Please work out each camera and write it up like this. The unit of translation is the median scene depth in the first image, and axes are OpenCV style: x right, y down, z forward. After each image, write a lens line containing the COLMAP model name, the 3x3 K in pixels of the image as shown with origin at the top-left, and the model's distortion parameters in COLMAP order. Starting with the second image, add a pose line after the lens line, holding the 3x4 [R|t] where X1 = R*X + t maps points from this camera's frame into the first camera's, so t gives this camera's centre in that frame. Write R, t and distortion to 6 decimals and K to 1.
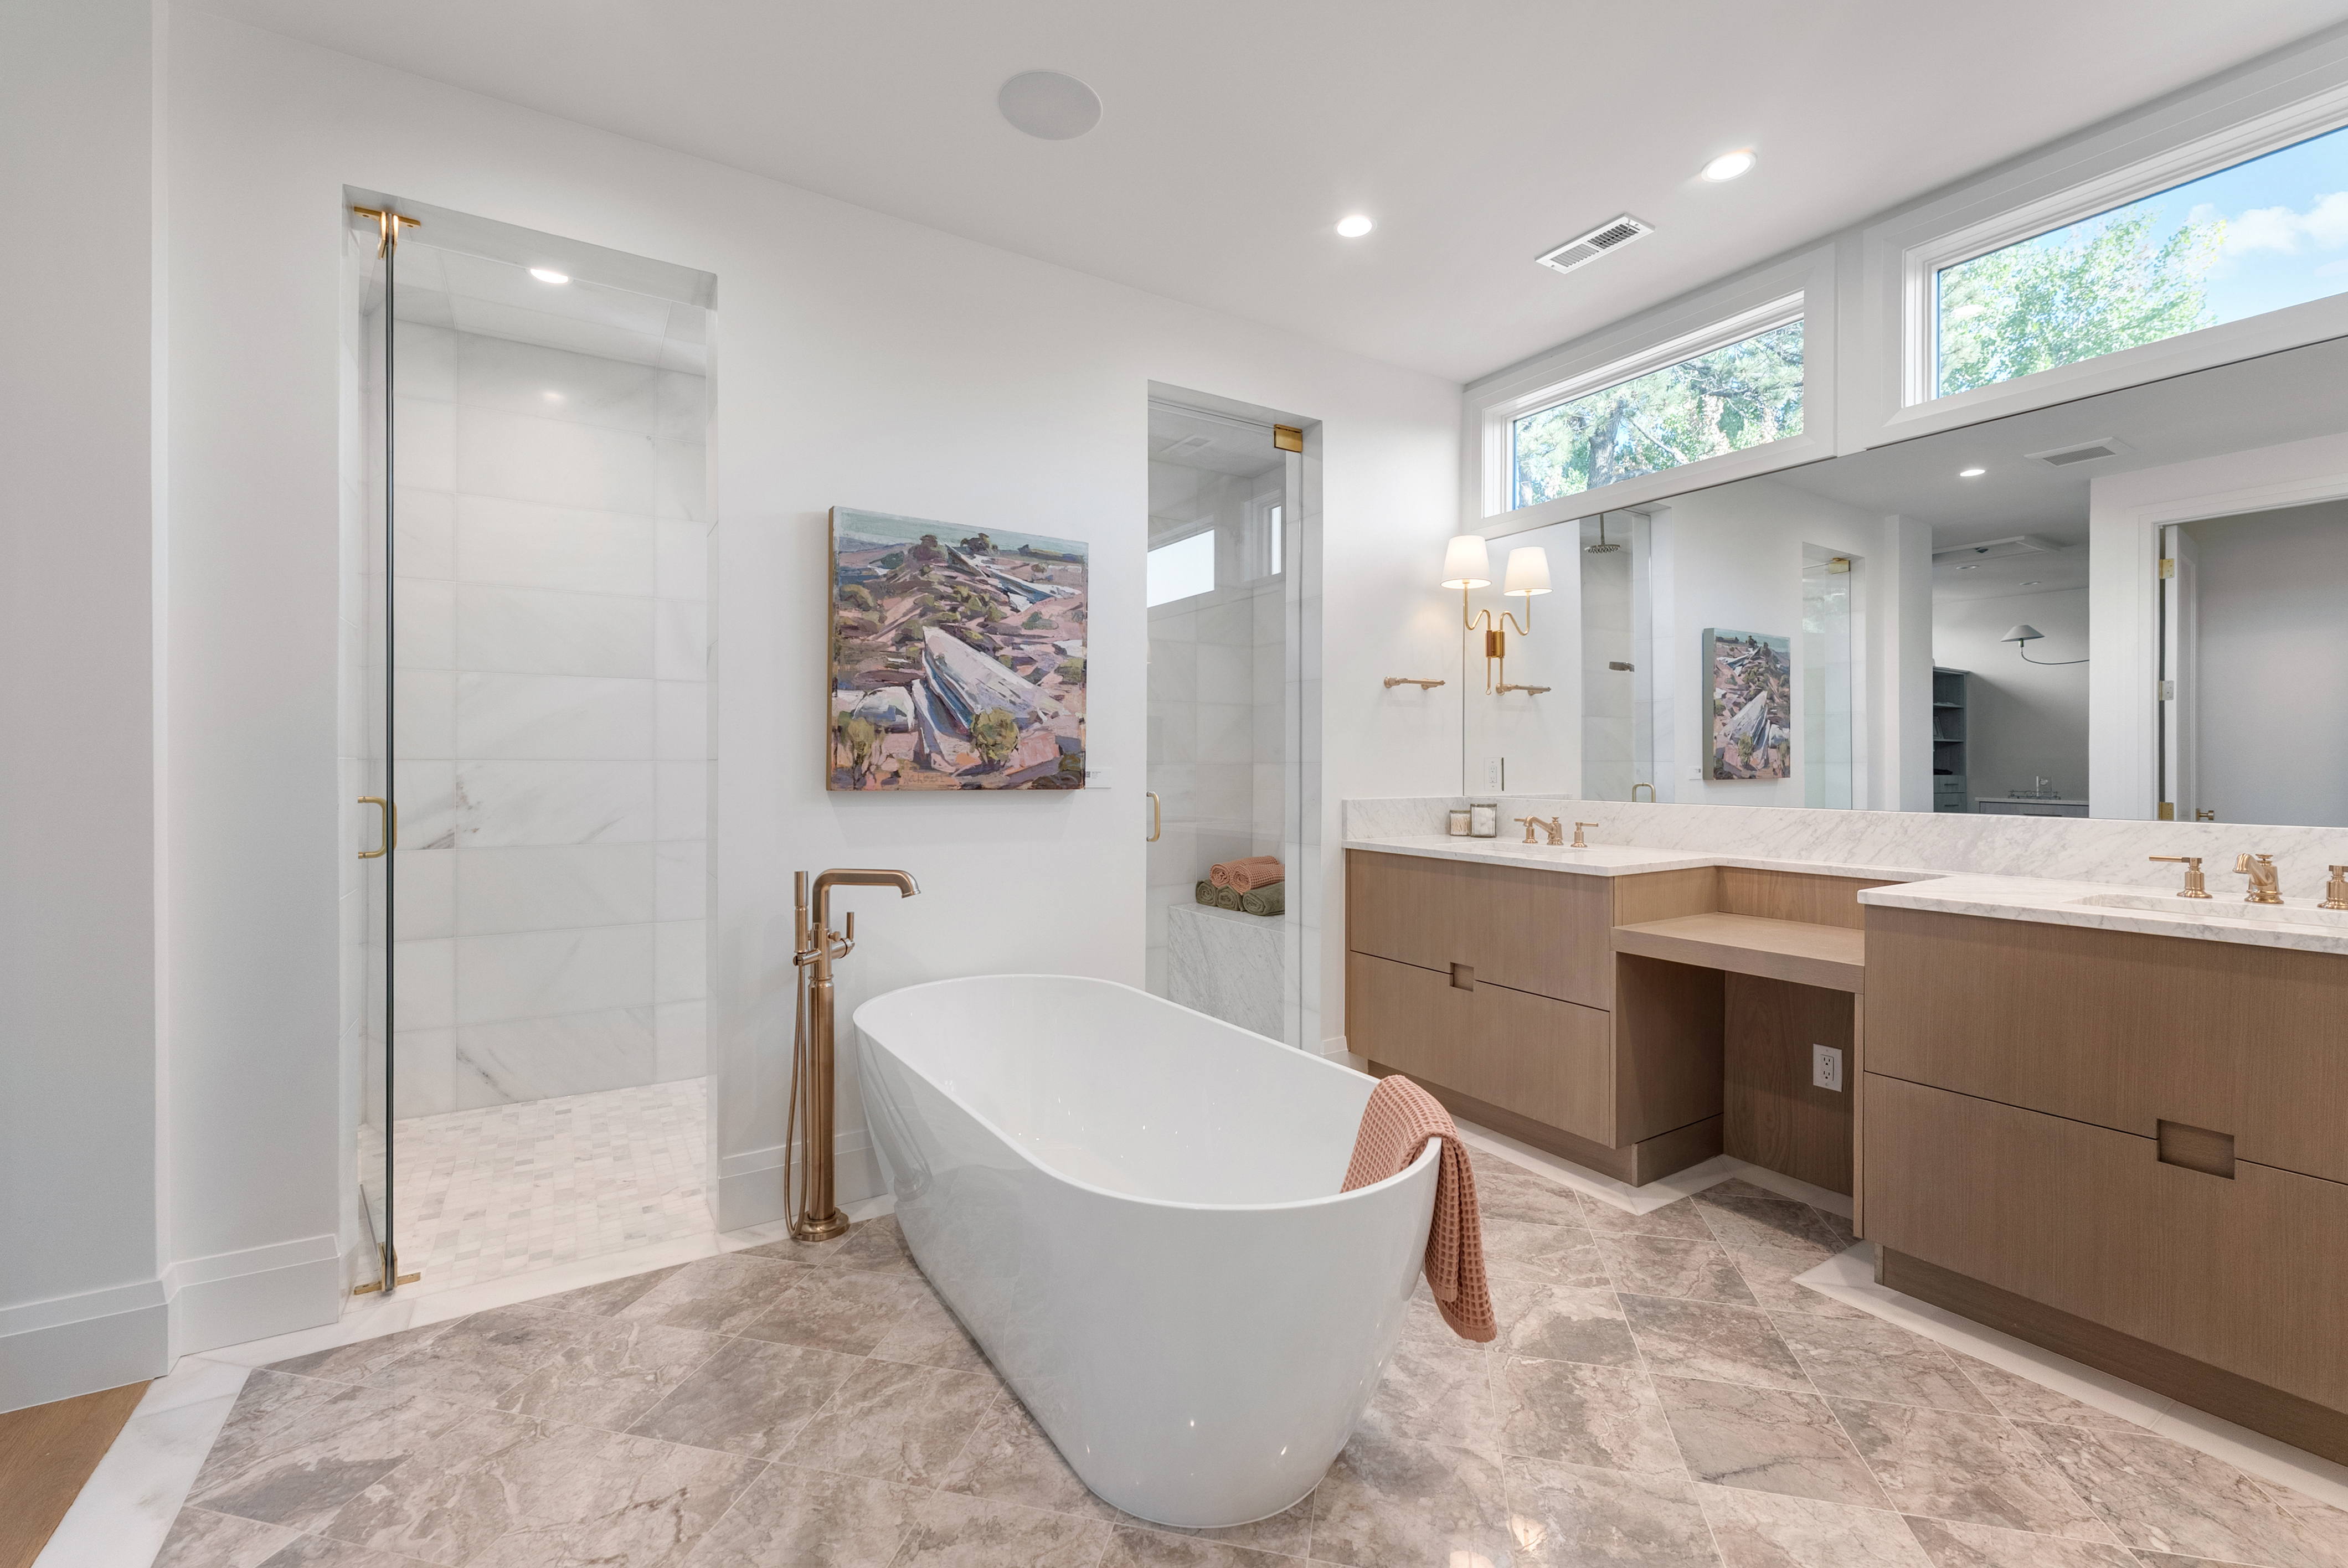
lens RADIAL K [[1020.3, 0, 1181.0], [0, 1020.3, 769.5], [0, 0, 1]] dist [0.000271, 0.000032]
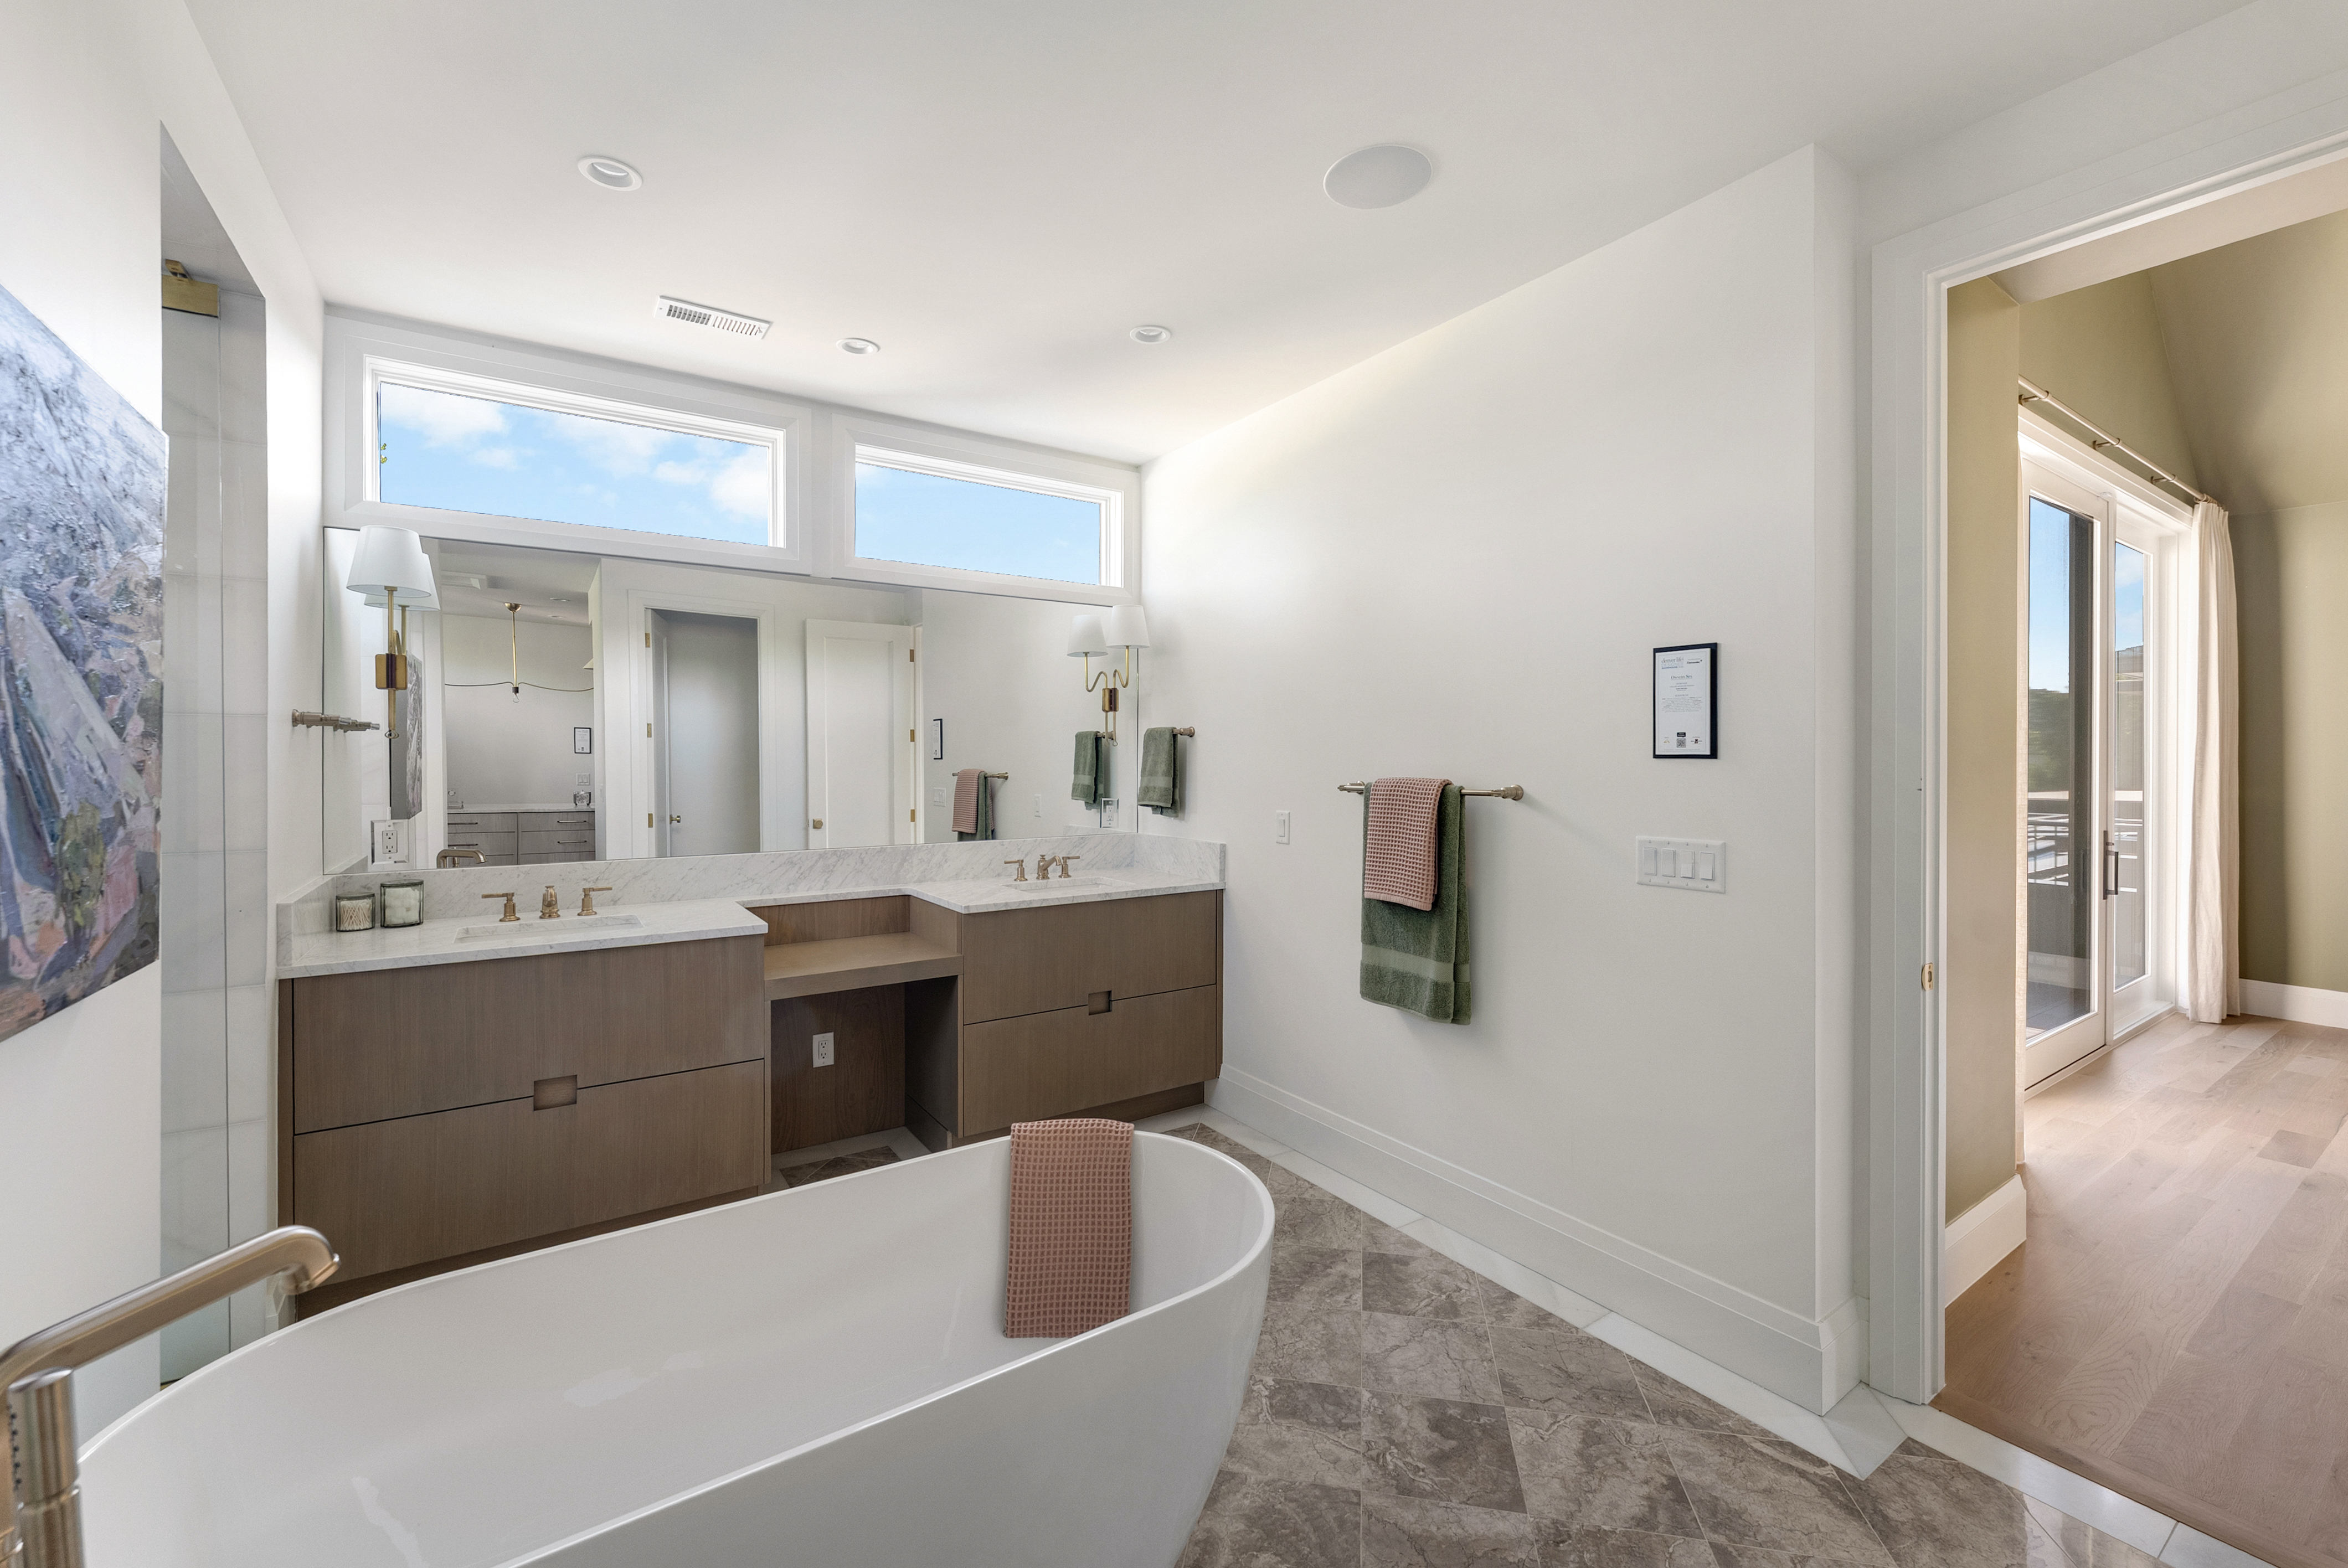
lens RADIAL K [[956.6, 0, 1179.8], [0, 956.6, 769.3], [0, 0, 1]] dist [0.001439, 0.000054]
pose [[-0.035507, -0.011447, 0.999304, -0.568574], [0.007684, 0.999902, 0.011727, -0.071824], [-0.999340, 0.008095, -0.035416, 0.560177]]
